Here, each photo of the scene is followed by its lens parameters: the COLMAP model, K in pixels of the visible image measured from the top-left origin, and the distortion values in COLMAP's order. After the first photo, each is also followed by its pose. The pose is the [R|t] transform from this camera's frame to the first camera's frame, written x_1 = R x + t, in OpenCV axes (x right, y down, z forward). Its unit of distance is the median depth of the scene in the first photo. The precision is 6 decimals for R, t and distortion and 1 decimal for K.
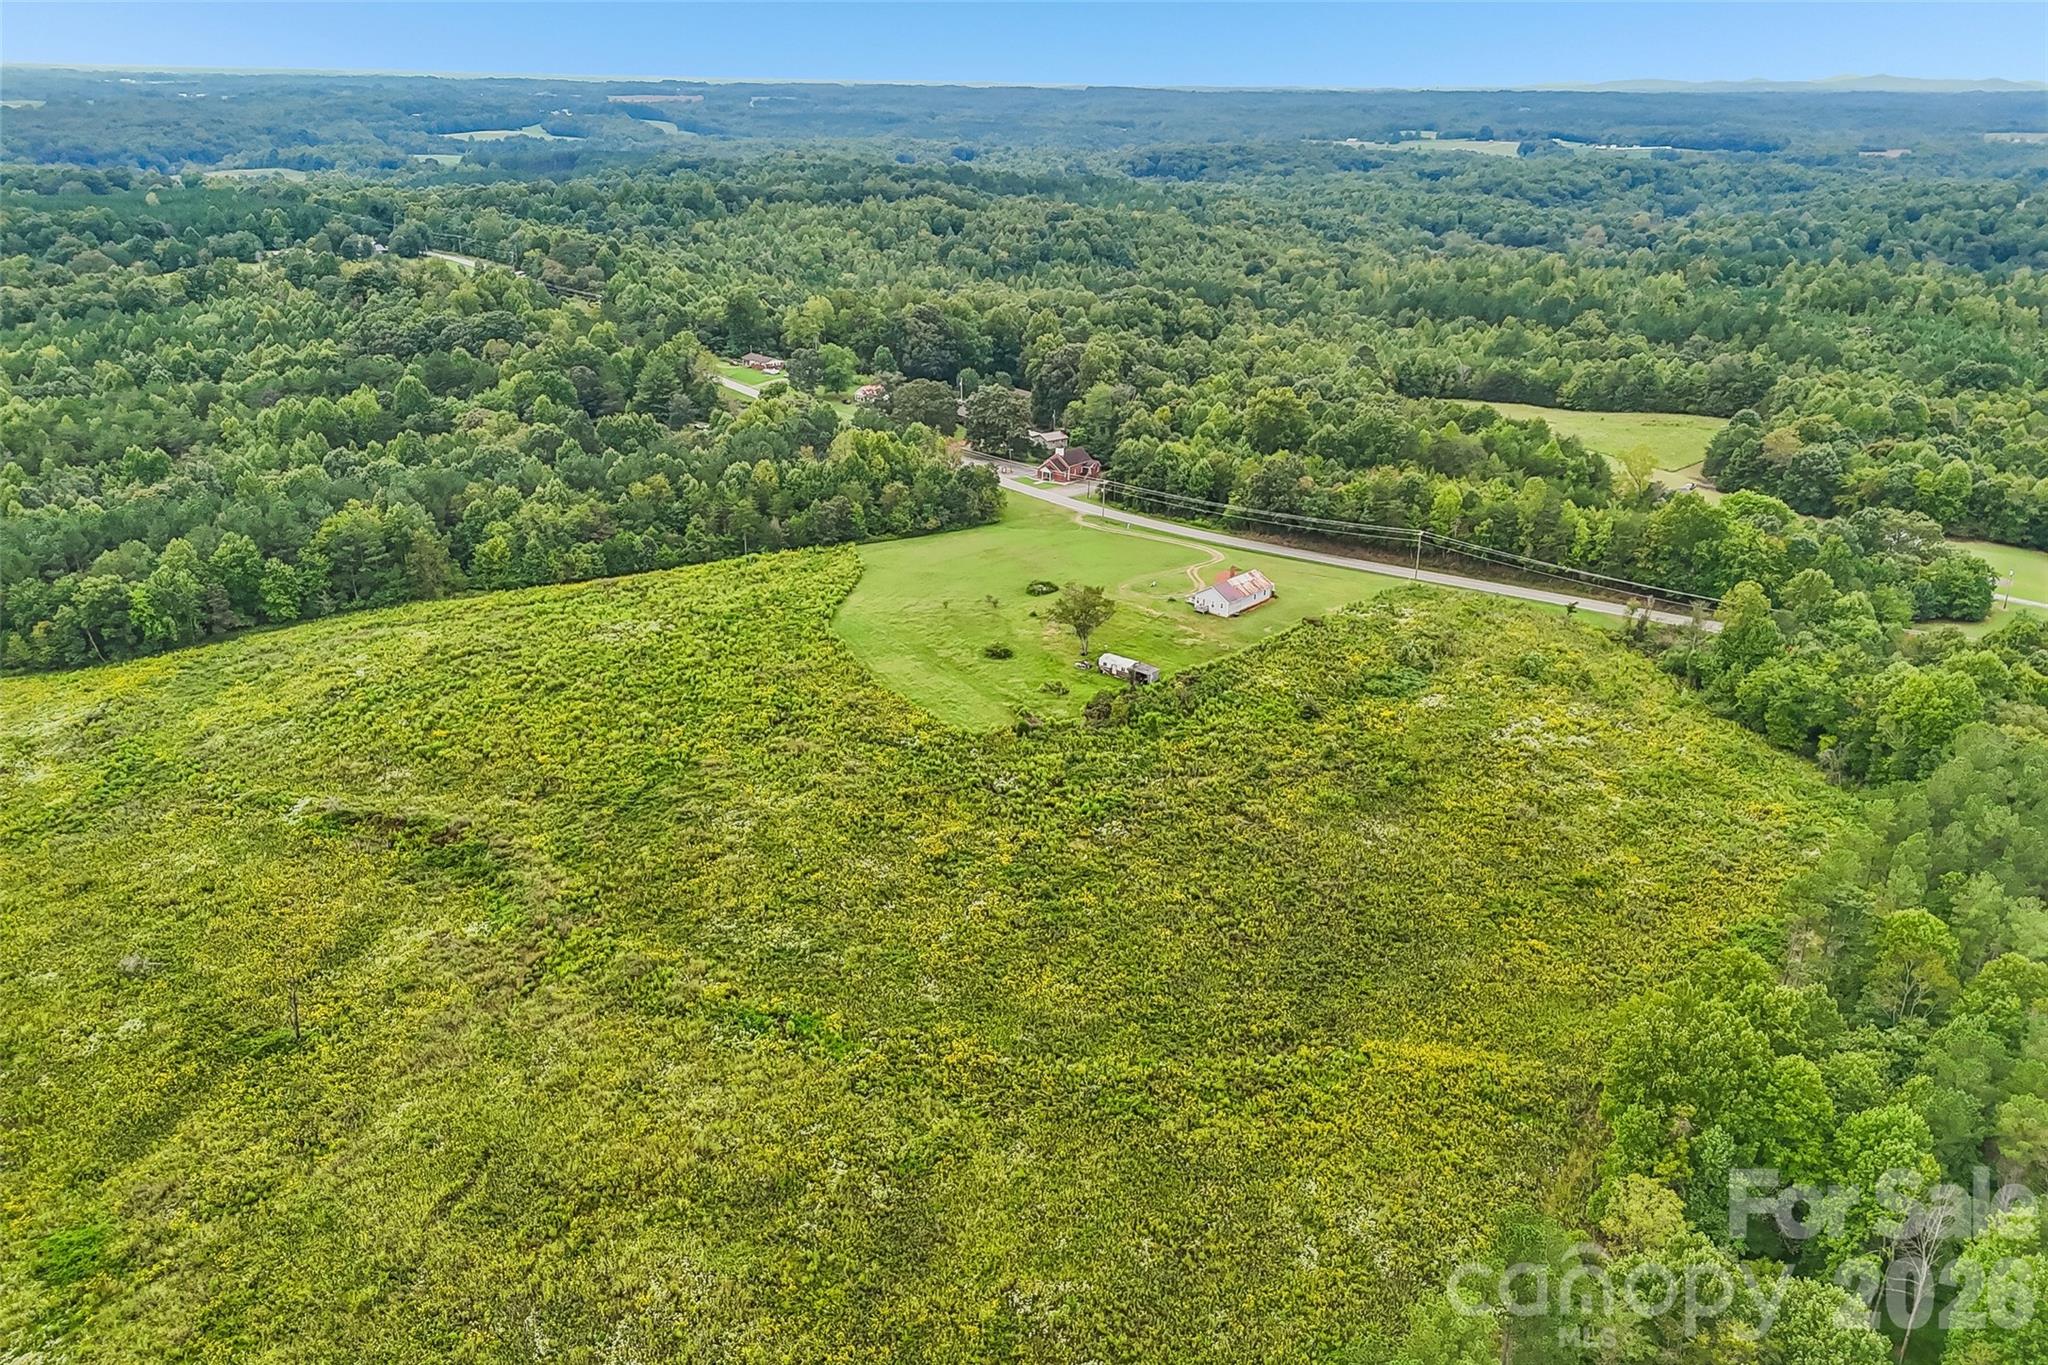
lens RADIAL K [[1529.1, 0, 1028.6], [0, 1529.1, 675.7], [0, 0, 1]] dist [0.081471, -0.068693]
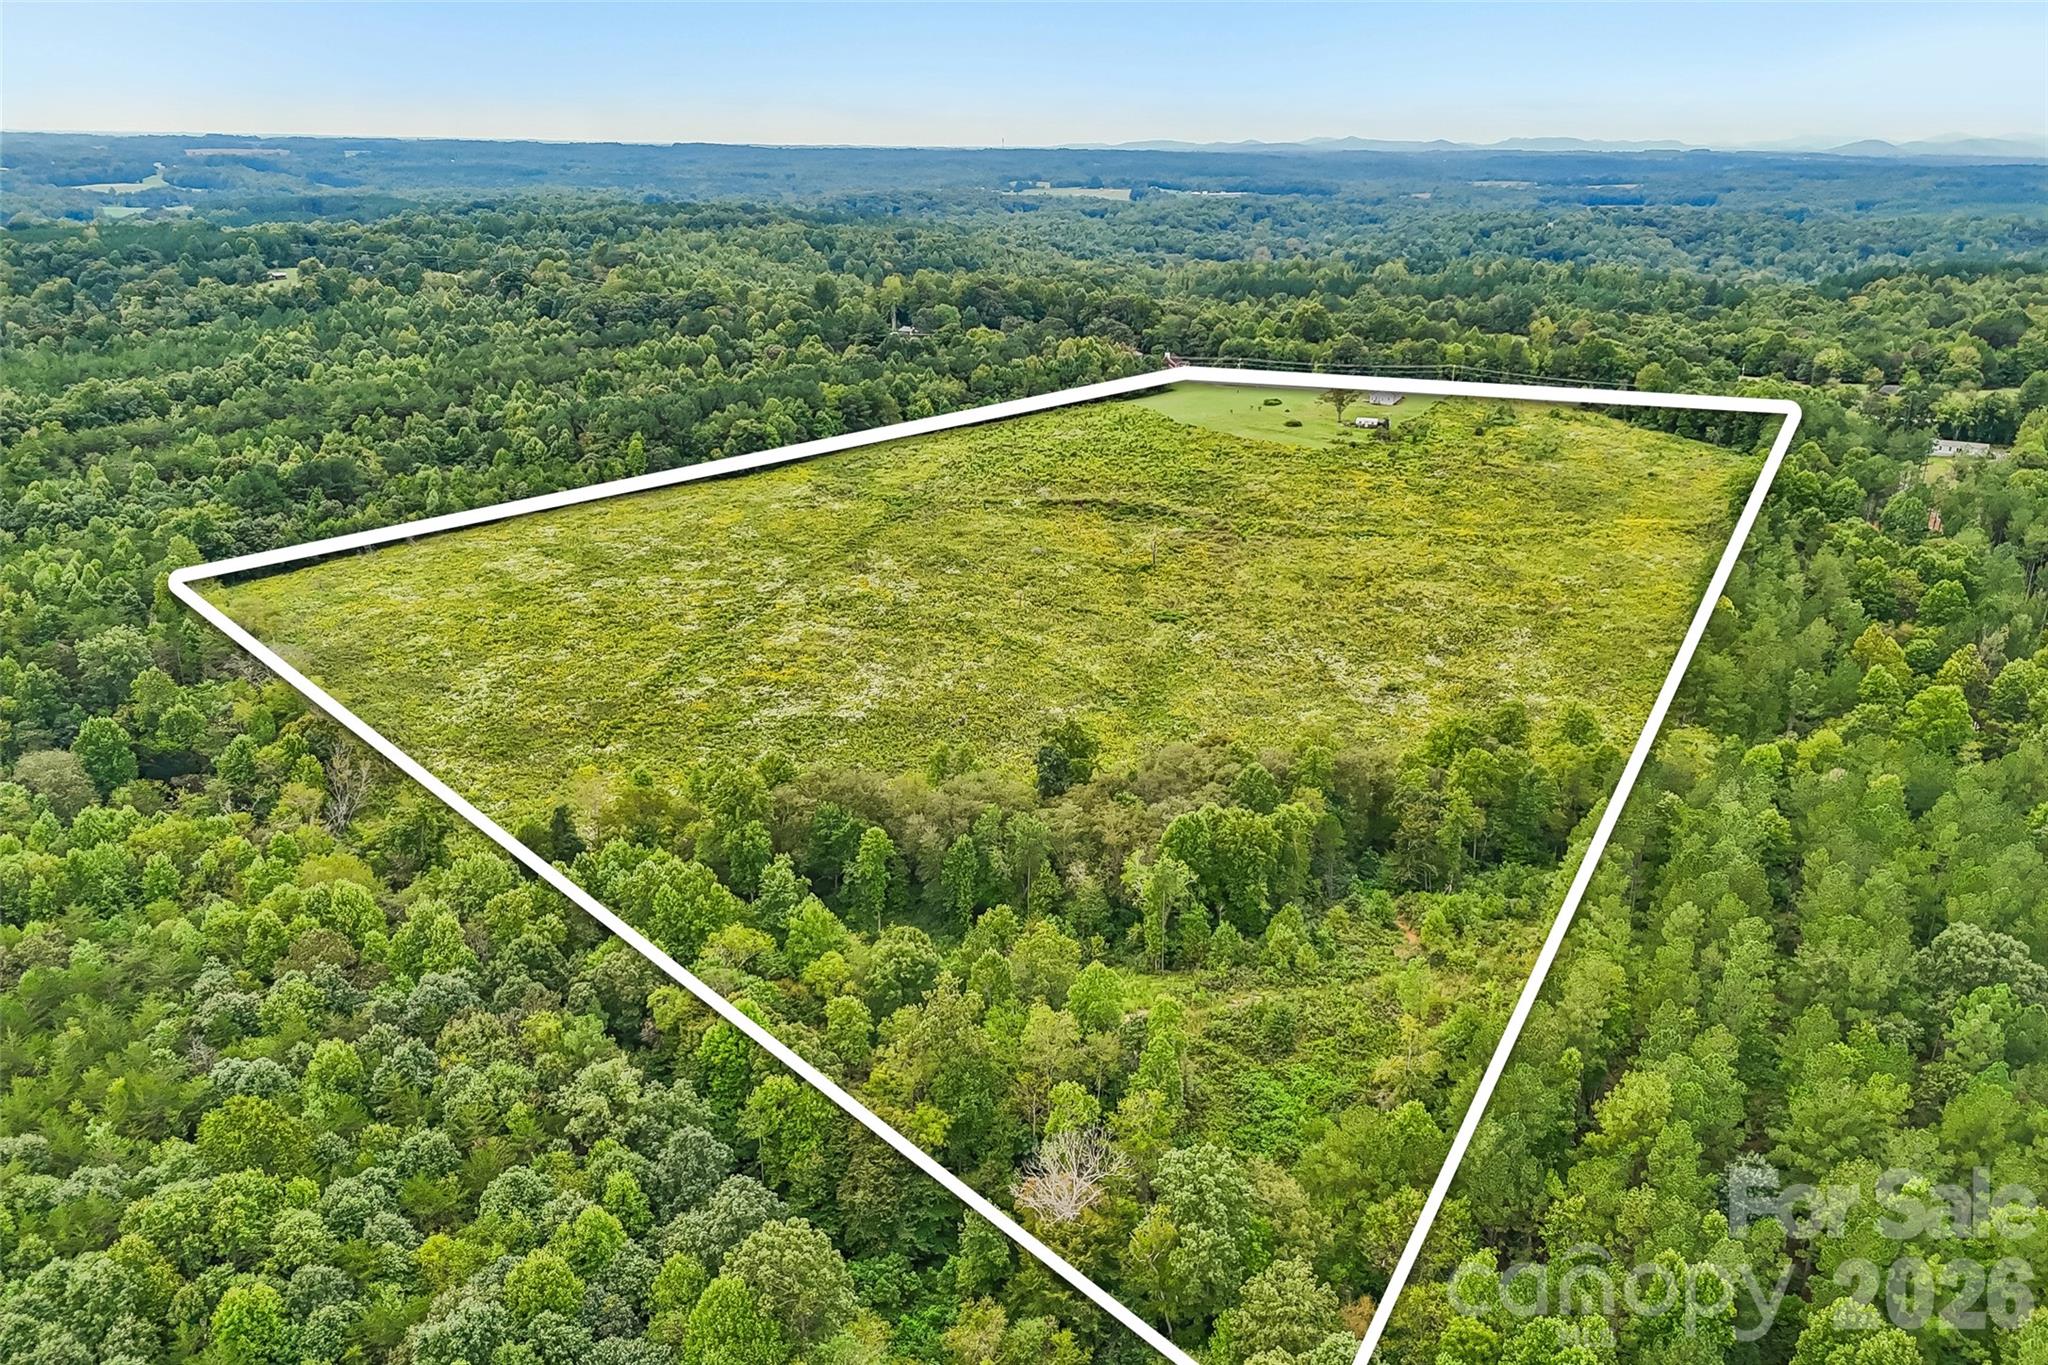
lens RADIAL K [[1529.1, 0, 1028.6], [0, 1529.1, 675.7], [0, 0, 1]] dist [0.081471, -0.068693]
pose [[0.960205, -0.094378, 0.262868, -0.861977], [0.103161, 0.994468, -0.019780, 0.296062], [-0.259547, 0.046110, 0.964629, -0.674488]]
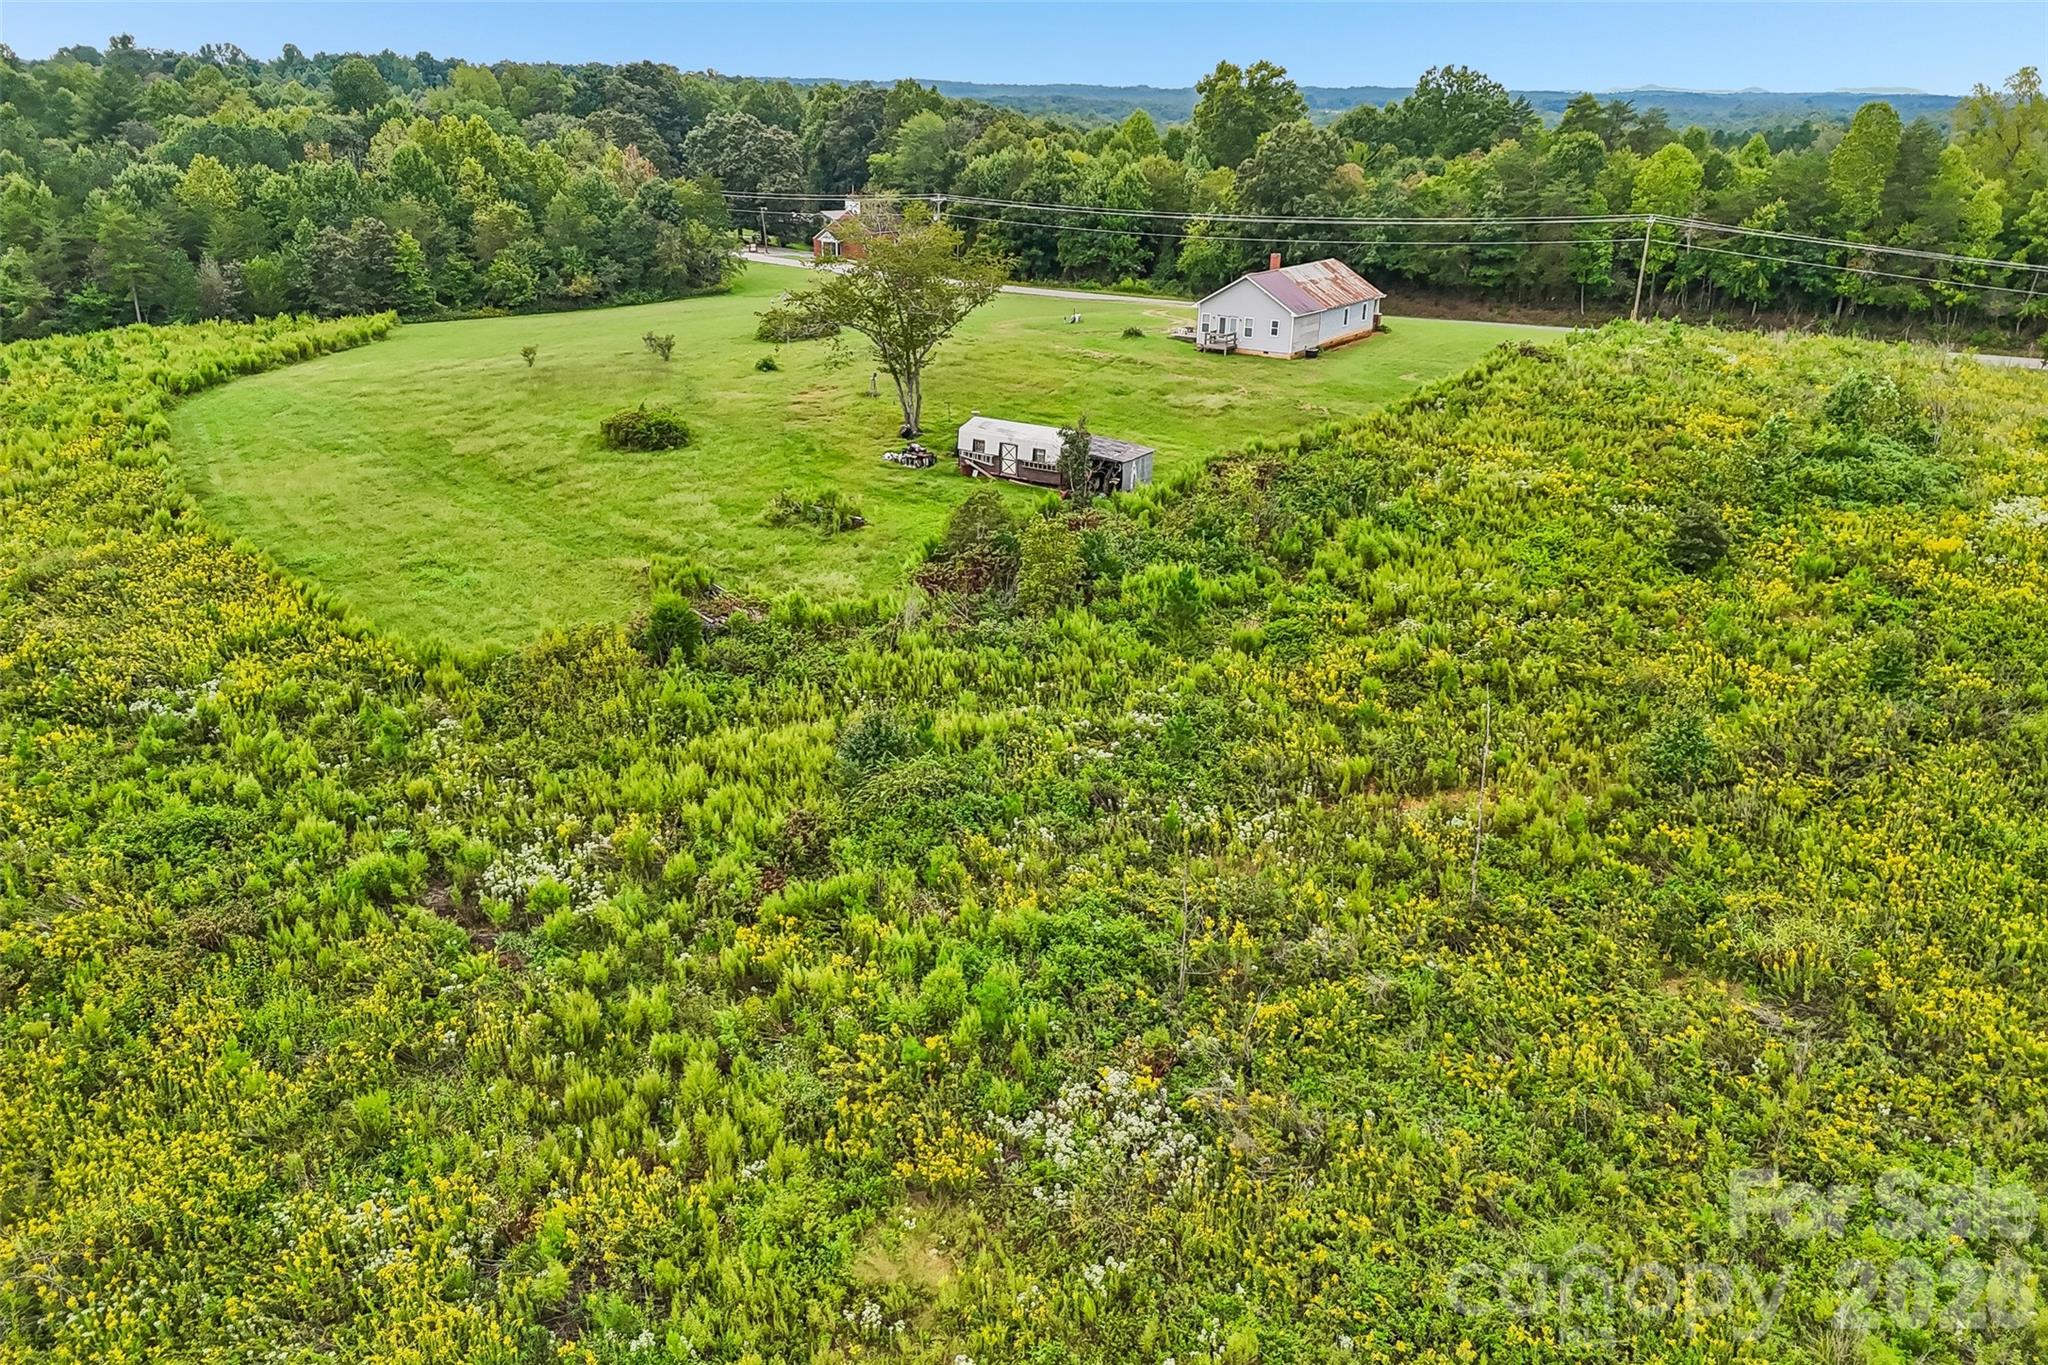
lens RADIAL K [[1536.9, 0, 1066.9], [0, 1536.9, 685.3], [0, 0, 1]] dist [0.091231, -0.084501]
pose [[0.990217, -0.039405, 0.133854, 0.024349], [0.039224, 0.999222, 0.003986, 0.042185], [-0.133907, 0.001303, 0.990993, 0.700231]]
